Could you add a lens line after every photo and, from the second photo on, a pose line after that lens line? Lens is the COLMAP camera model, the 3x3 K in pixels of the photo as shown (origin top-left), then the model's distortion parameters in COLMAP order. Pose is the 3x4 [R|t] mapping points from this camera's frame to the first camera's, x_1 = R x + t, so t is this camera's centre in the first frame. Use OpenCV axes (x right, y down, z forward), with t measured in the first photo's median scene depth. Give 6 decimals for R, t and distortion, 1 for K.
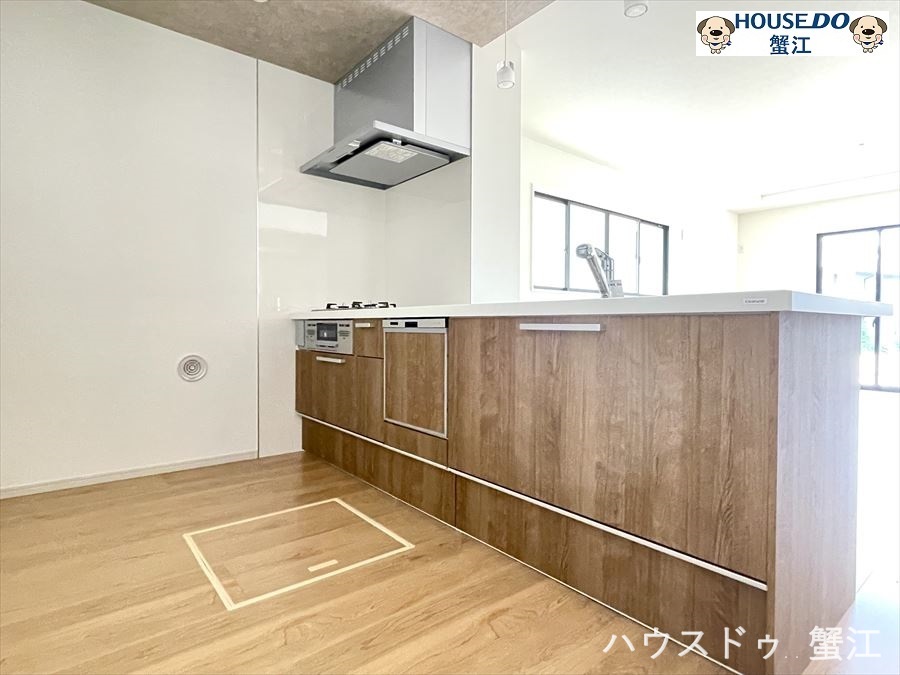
lens RADIAL K [[488.9, 0, 450.0], [0, 488.9, 337.5], [0, 0, 1]] dist [-0.002383, -0.000211]
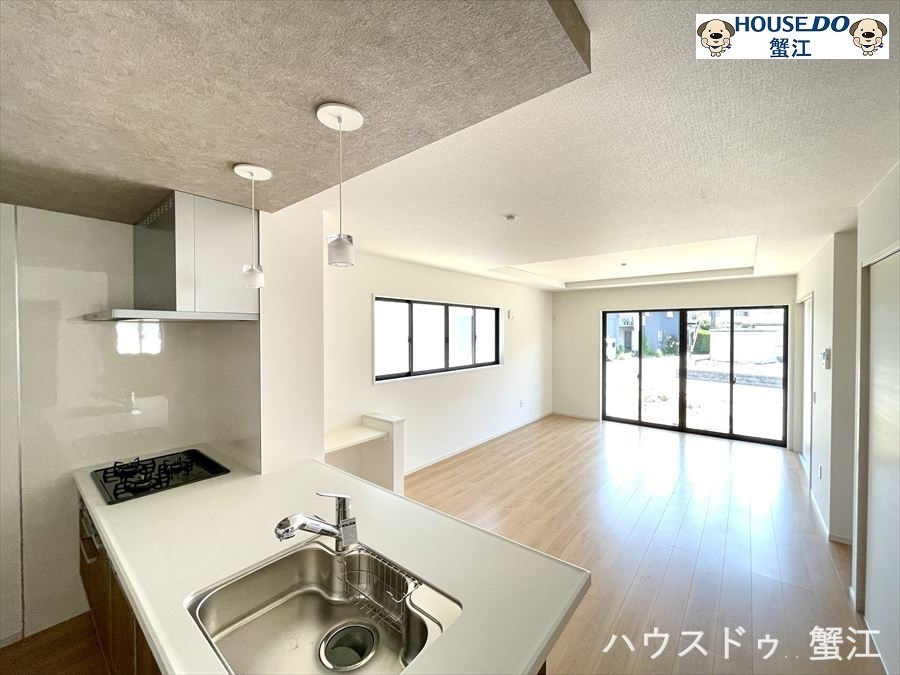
lens RADIAL K [[363.4, 0, 450.0], [0, 363.4, 337.5], [0, 0, 1]] dist [-0.000710, -0.000162]
pose [[0.979174, -0.009106, 0.202817, 0.288678], [0.010025, 0.999944, -0.003501, -0.345302], [-0.202773, 0.005461, 0.979210, 0.192315]]
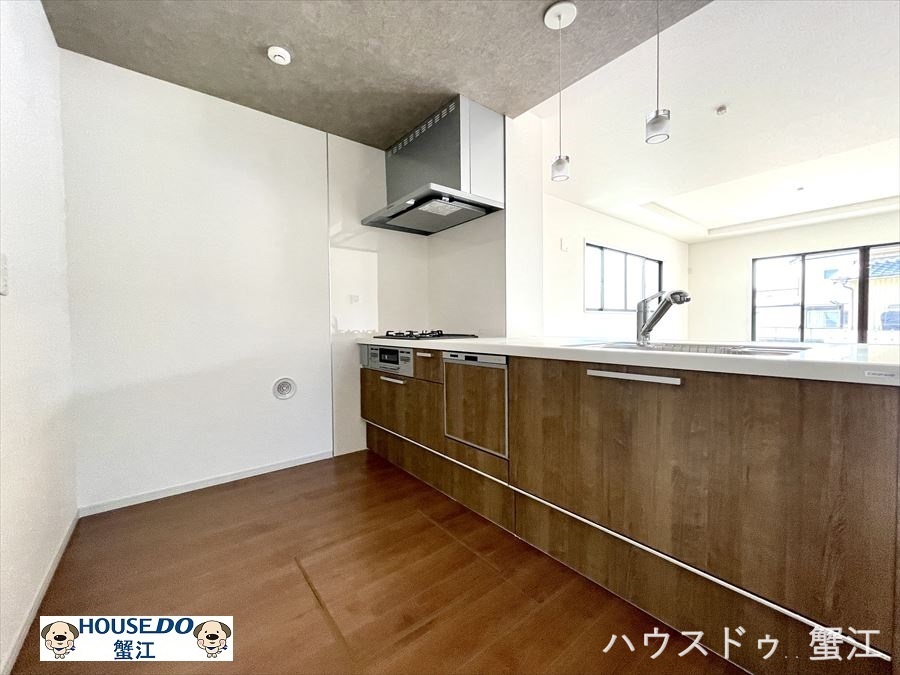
lens RADIAL K [[363.4, 0, 450.0], [0, 363.4, 337.5], [0, 0, 1]] dist [-0.000710, -0.000162]
pose [[0.999853, -0.014824, -0.008578, -0.094057], [0.014889, 0.999861, 0.007556, -0.064938], [0.008465, -0.007683, 0.999935, 0.099532]]
